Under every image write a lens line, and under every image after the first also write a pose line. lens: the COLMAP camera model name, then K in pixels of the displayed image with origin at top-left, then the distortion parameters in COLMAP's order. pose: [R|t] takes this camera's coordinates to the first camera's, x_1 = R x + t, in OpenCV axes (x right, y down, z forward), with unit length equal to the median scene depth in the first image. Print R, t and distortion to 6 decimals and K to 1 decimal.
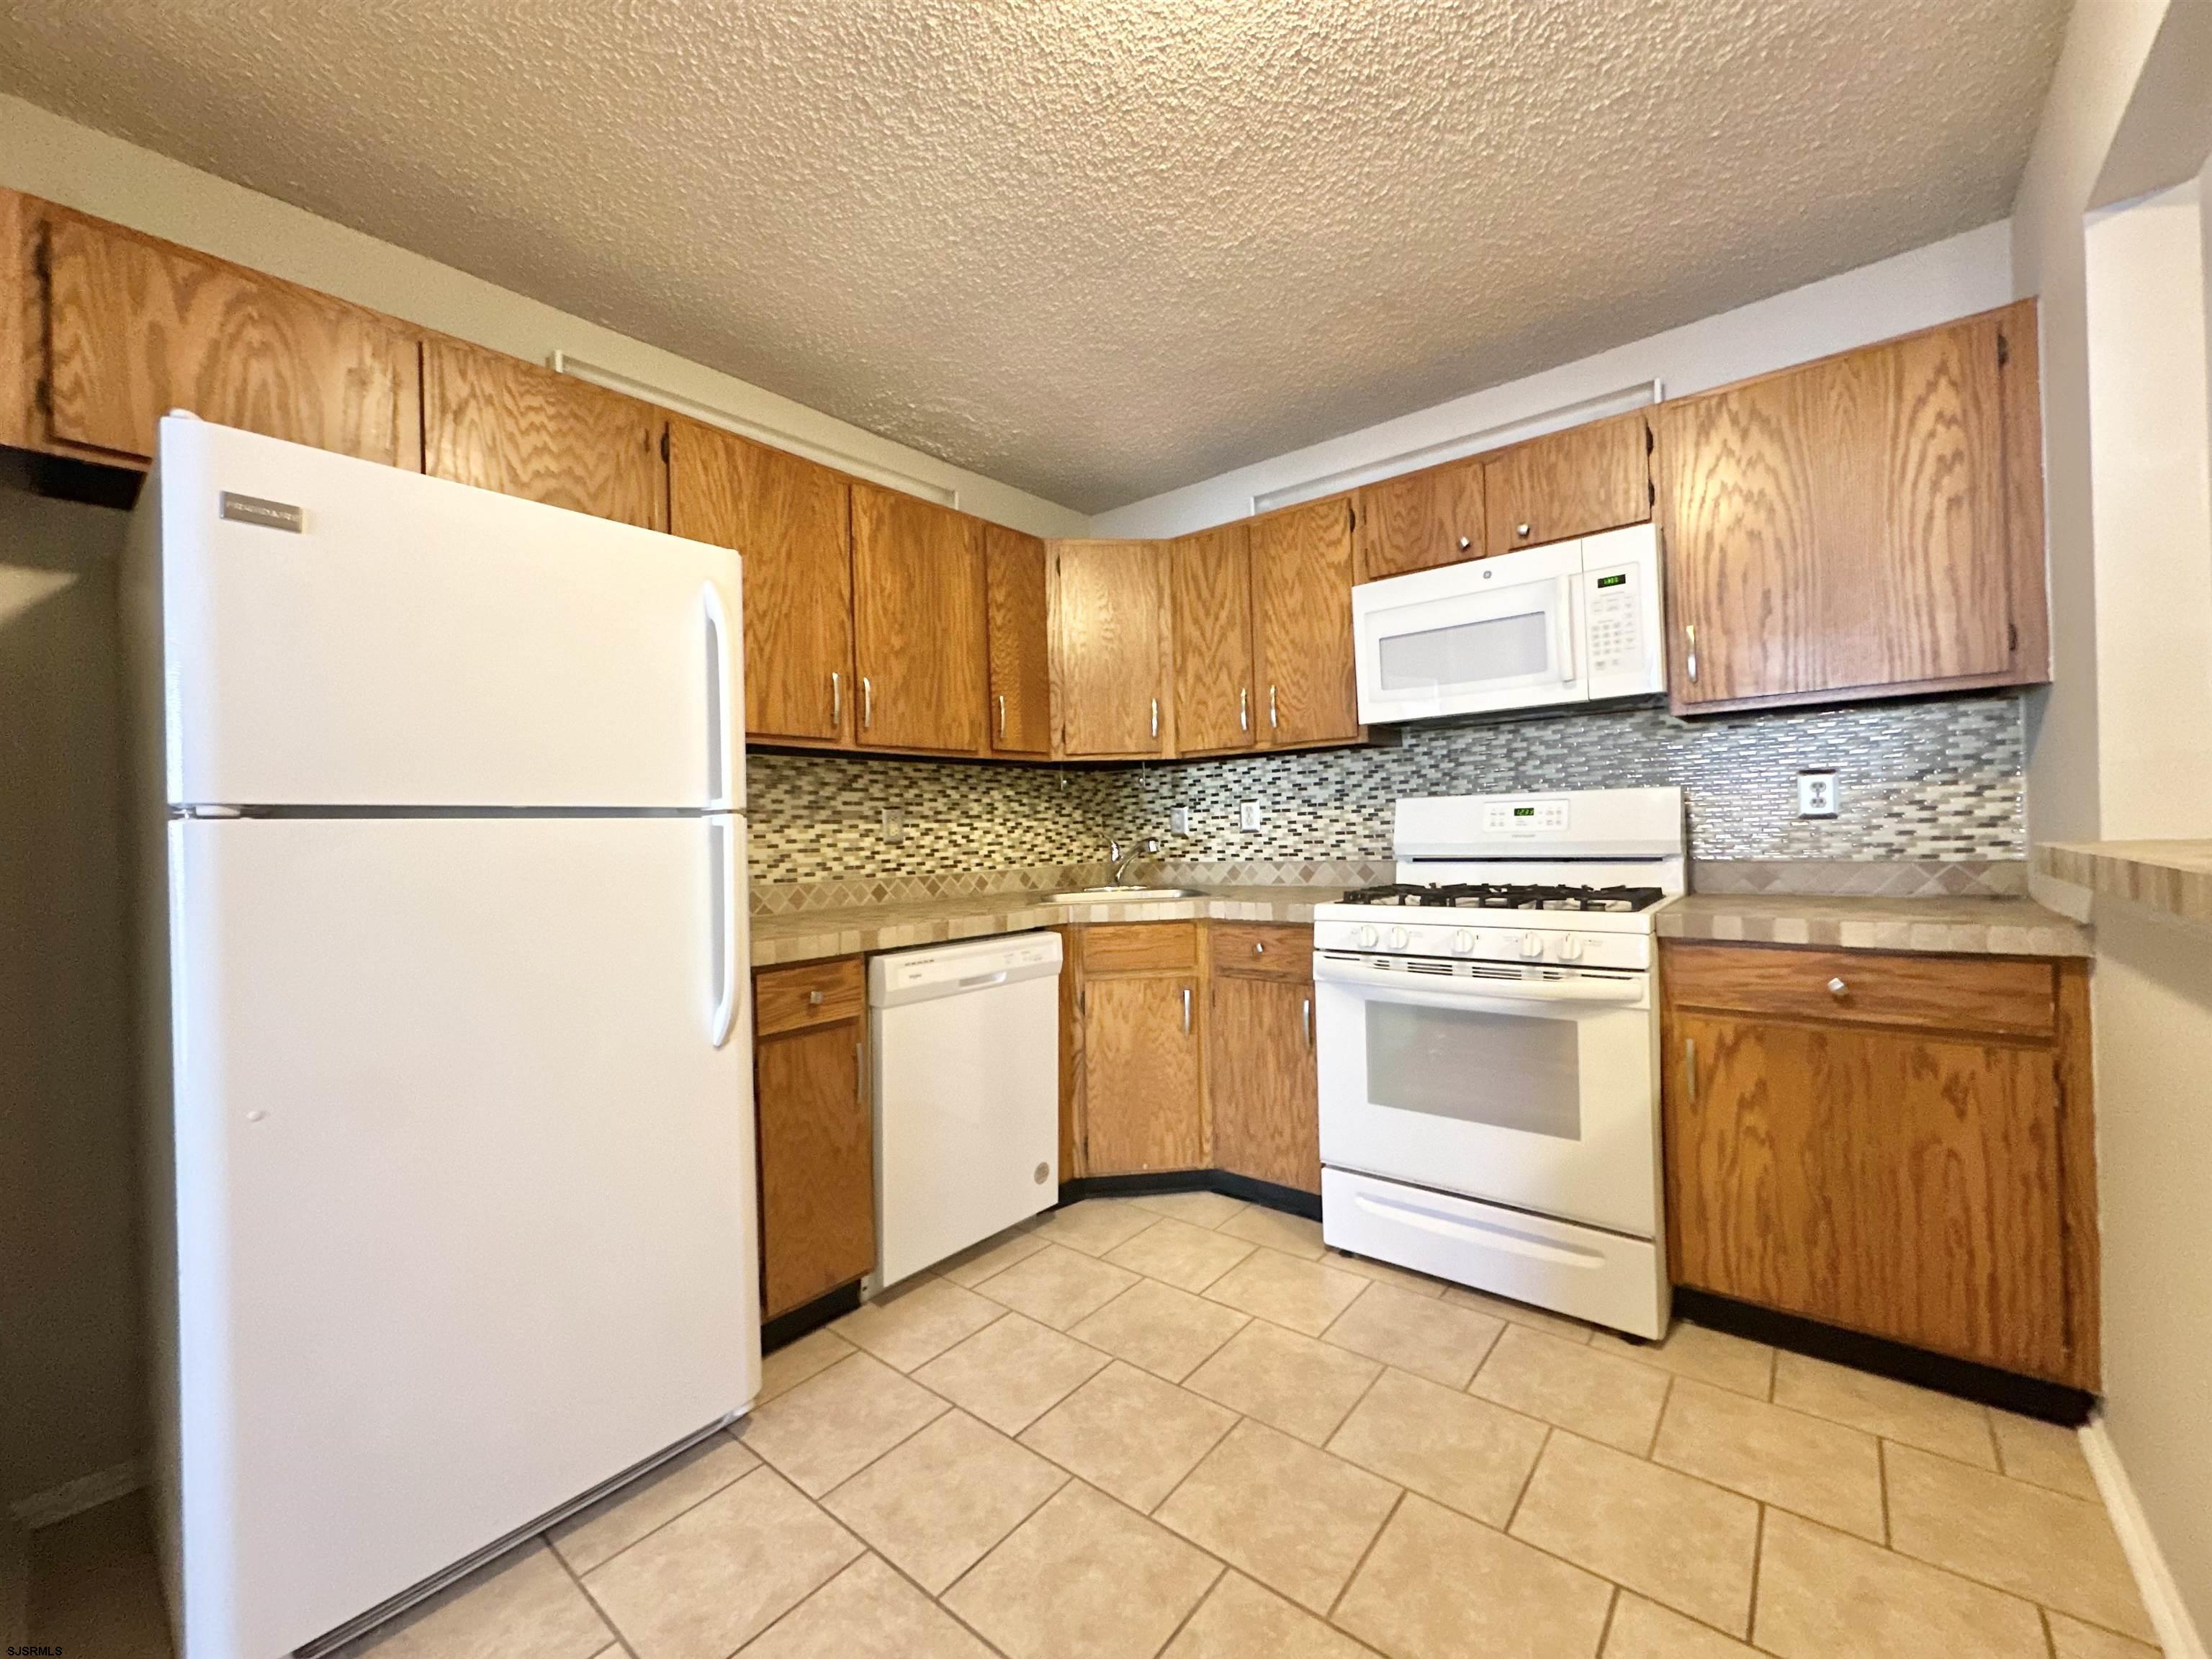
lens RADIAL K [[881.1, 0, 1053.1], [0, 881.1, 821.3], [0, 0, 1]] dist [-0.006145, 0.000833]
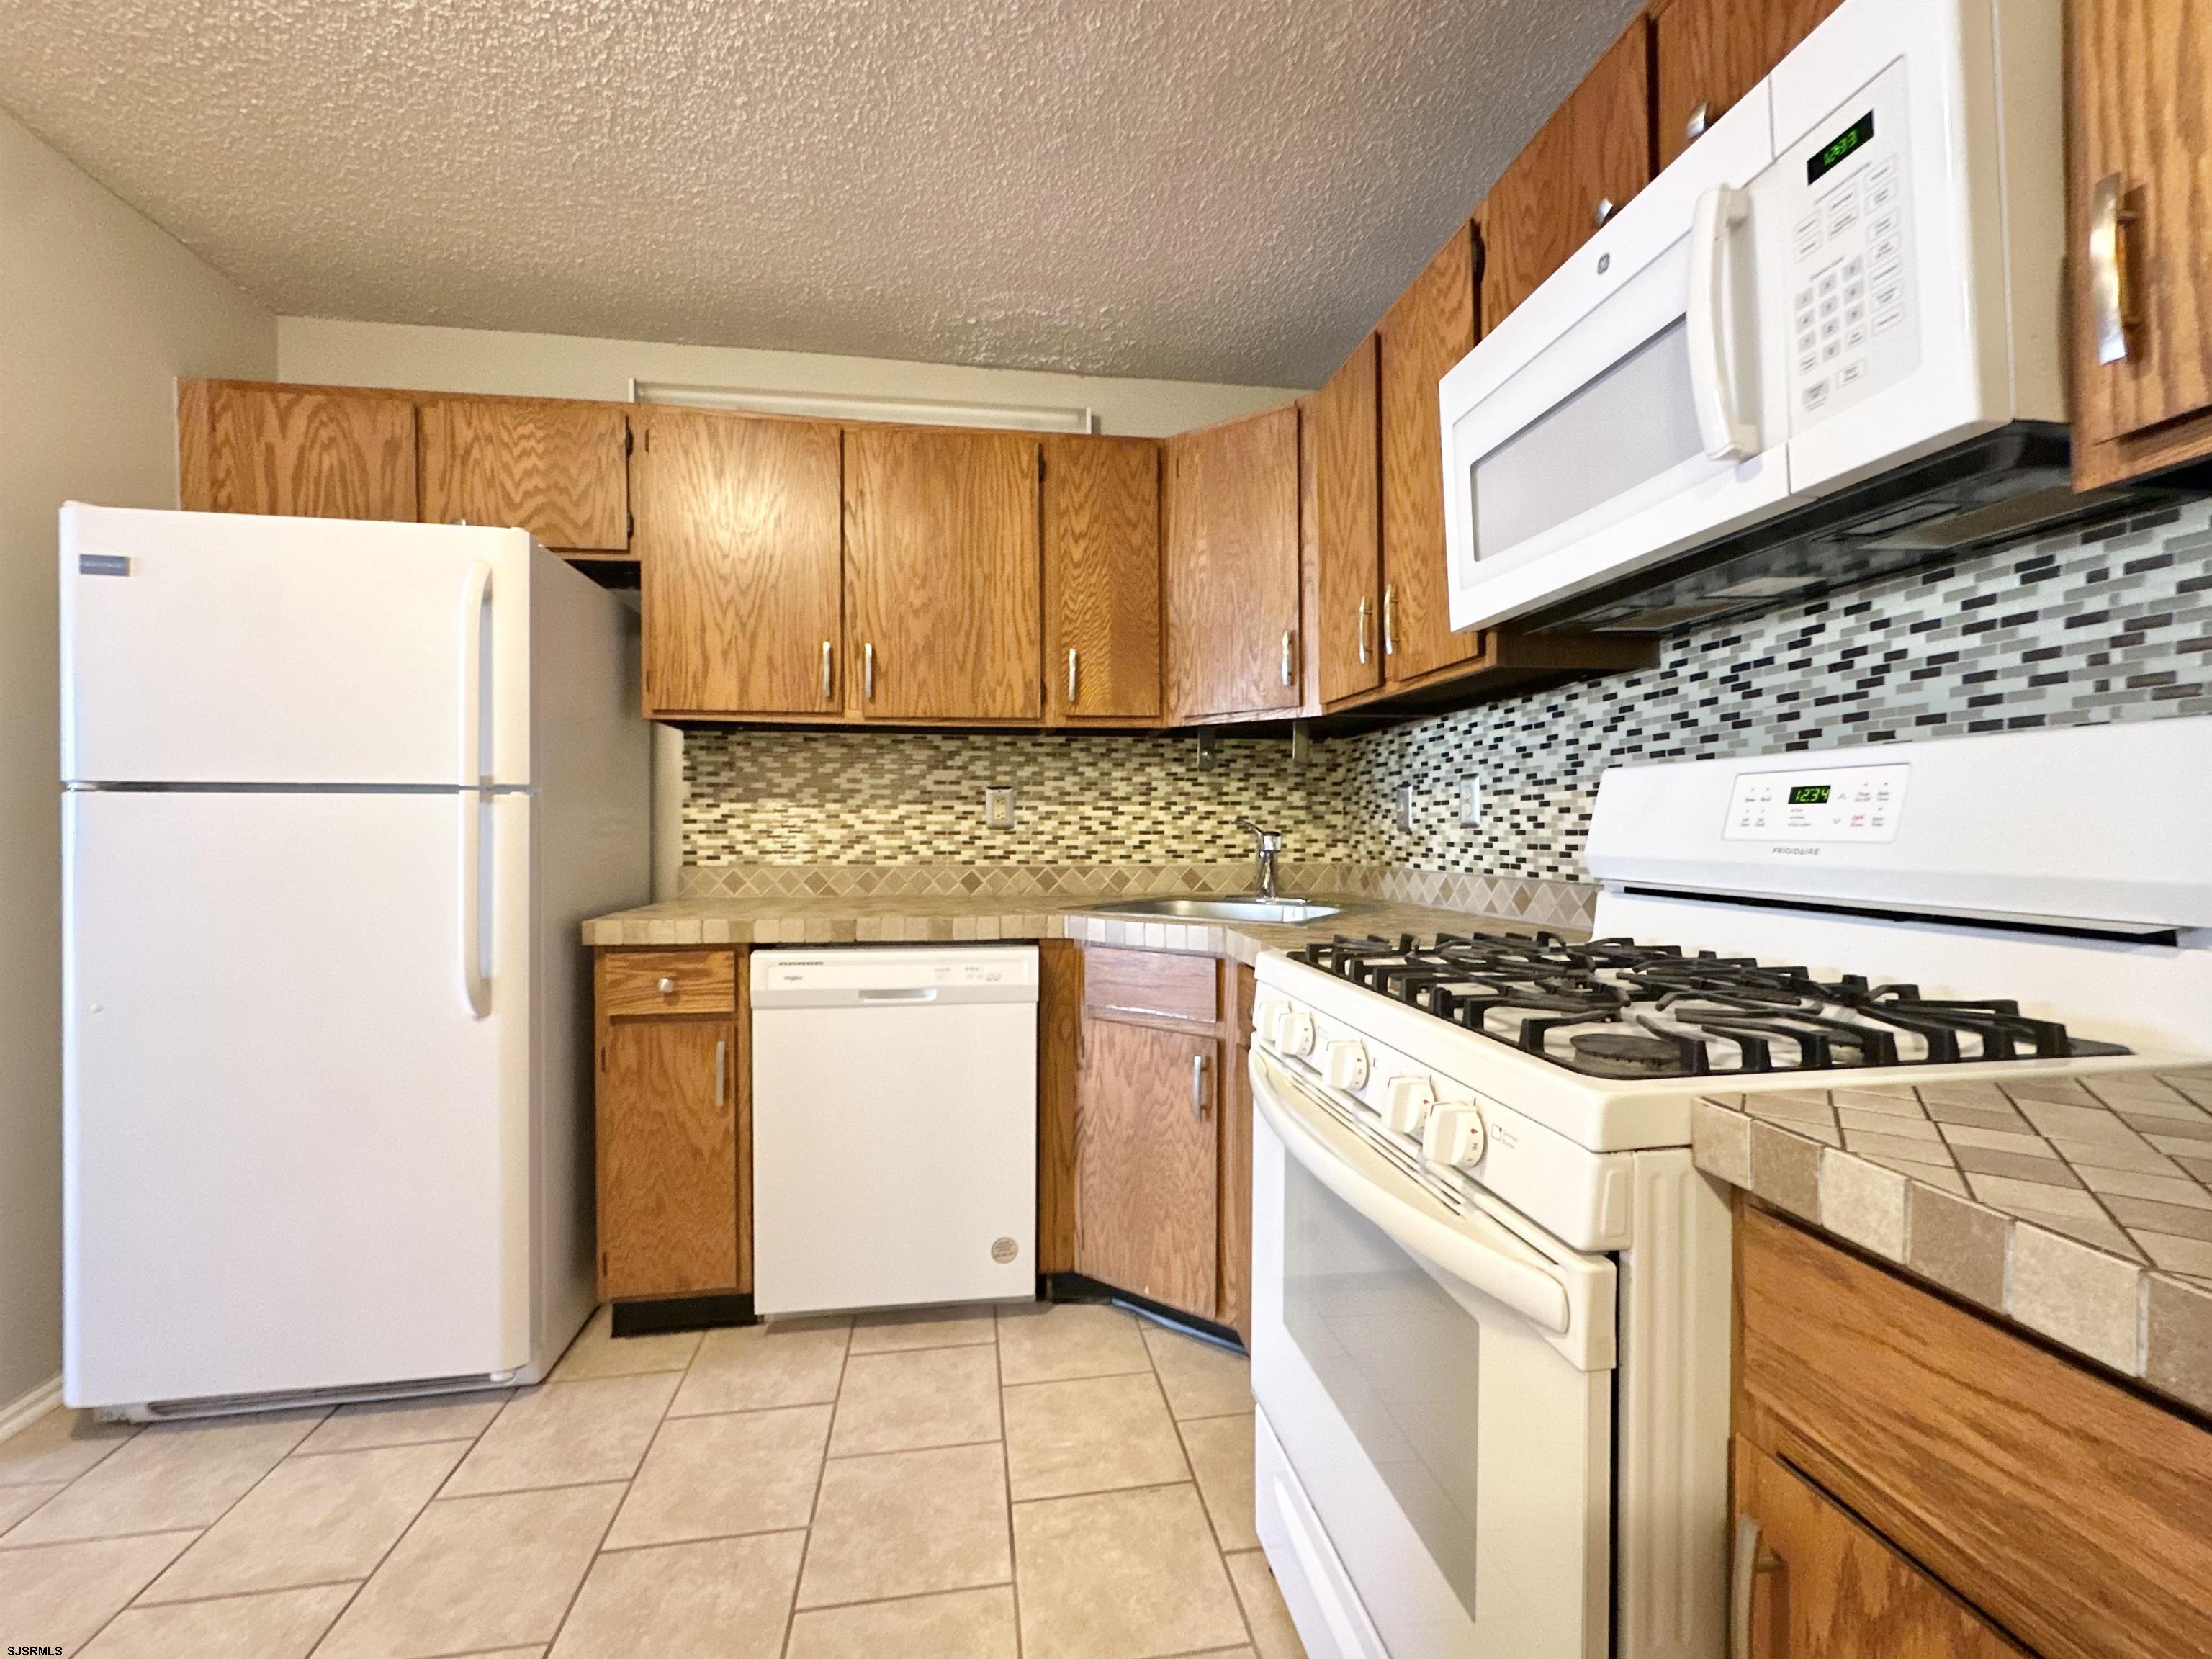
lens RADIAL K [[881.1, 0, 1094.8], [0, 881.1, 821.3], [0, 0, 1]] dist [-0.006145, 0.000833]
pose [[0.764668, 0.024130, -0.643973, 0.527095], [-0.012480, 0.999666, 0.022639, -0.003159], [0.644304, -0.009274, 0.764713, 0.436441]]
